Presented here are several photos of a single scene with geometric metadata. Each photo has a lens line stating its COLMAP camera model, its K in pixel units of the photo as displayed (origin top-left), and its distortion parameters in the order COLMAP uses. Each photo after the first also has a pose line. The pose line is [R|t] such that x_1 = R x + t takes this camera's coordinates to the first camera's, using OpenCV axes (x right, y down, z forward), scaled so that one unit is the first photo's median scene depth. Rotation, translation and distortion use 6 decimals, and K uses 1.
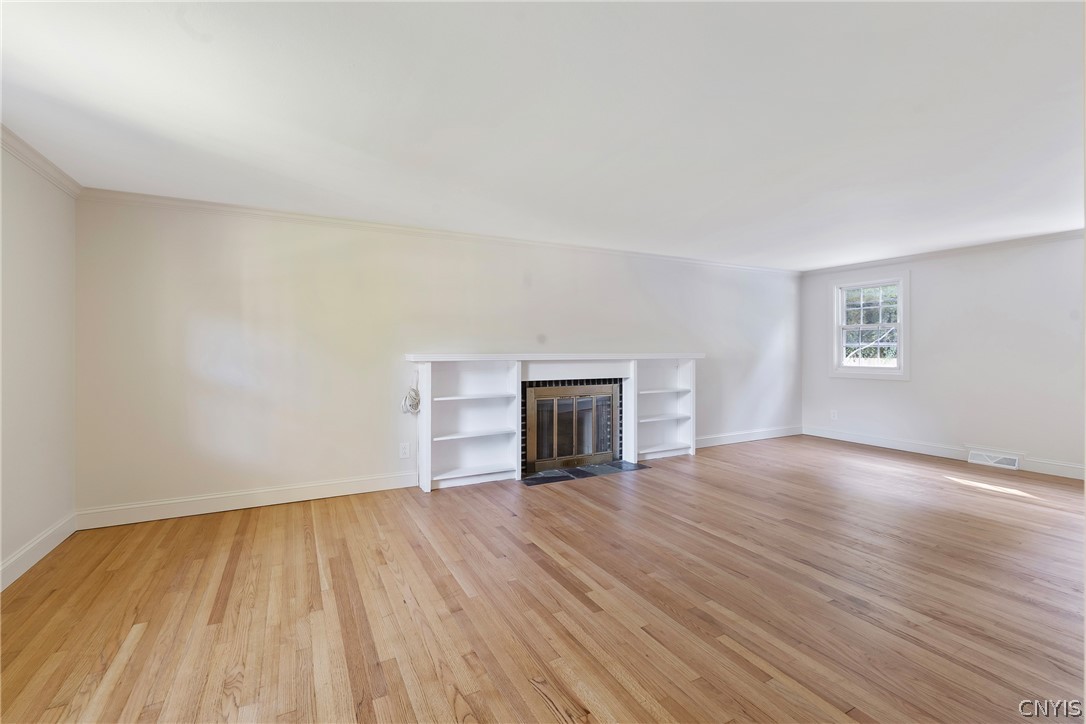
lens RADIAL K [[481.0, 0, 543.9], [0, 481.0, 346.8], [0, 0, 1]] dist [-0.002296, -0.000234]
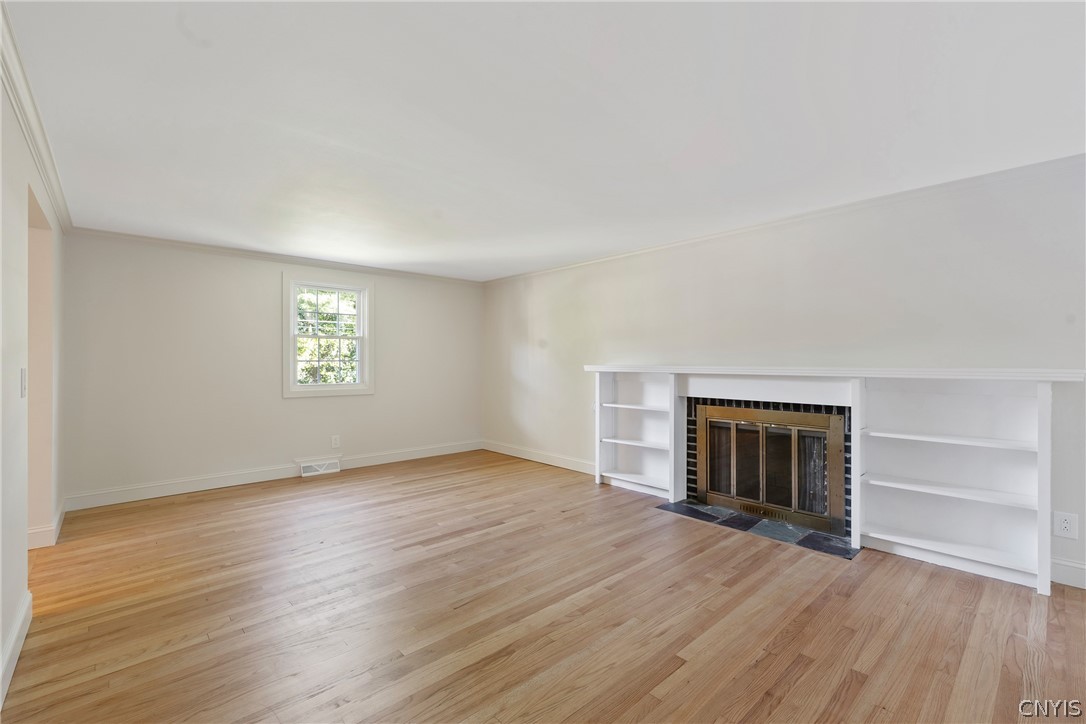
lens RADIAL K [[472.2, 0, 543.0], [0, 472.2, 362.0], [0, 0, 1]] dist [-0.002195, -0.000415]
pose [[0.251383, 0.000414, -0.967888, 0.819597], [0.004753, 0.999987, 0.001663, 0.004517], [0.967876, -0.005019, 0.251378, 0.574504]]
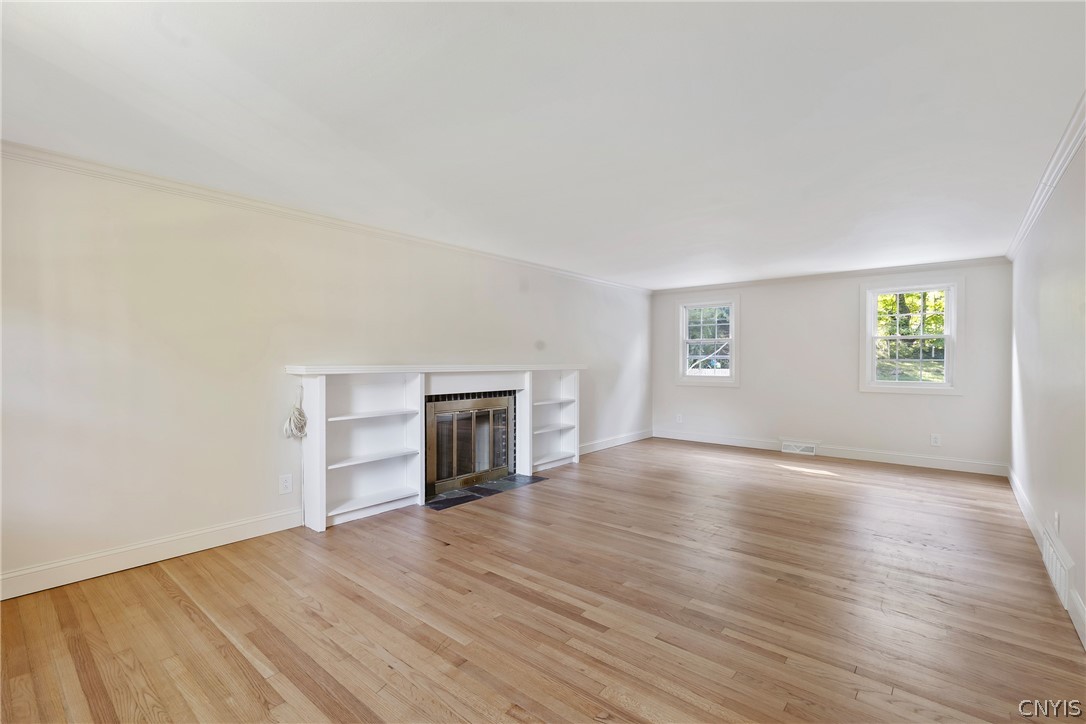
lens RADIAL K [[489.6, 0, 543.0], [0, 489.6, 362.0], [0, 0, 1]] dist [-0.003207, -0.000069]
pose [[0.926907, 0.001290, 0.375290, -0.200851], [-0.004657, 0.999957, 0.008064, 0.000431], [-0.375263, -0.009222, 0.926872, 0.073206]]
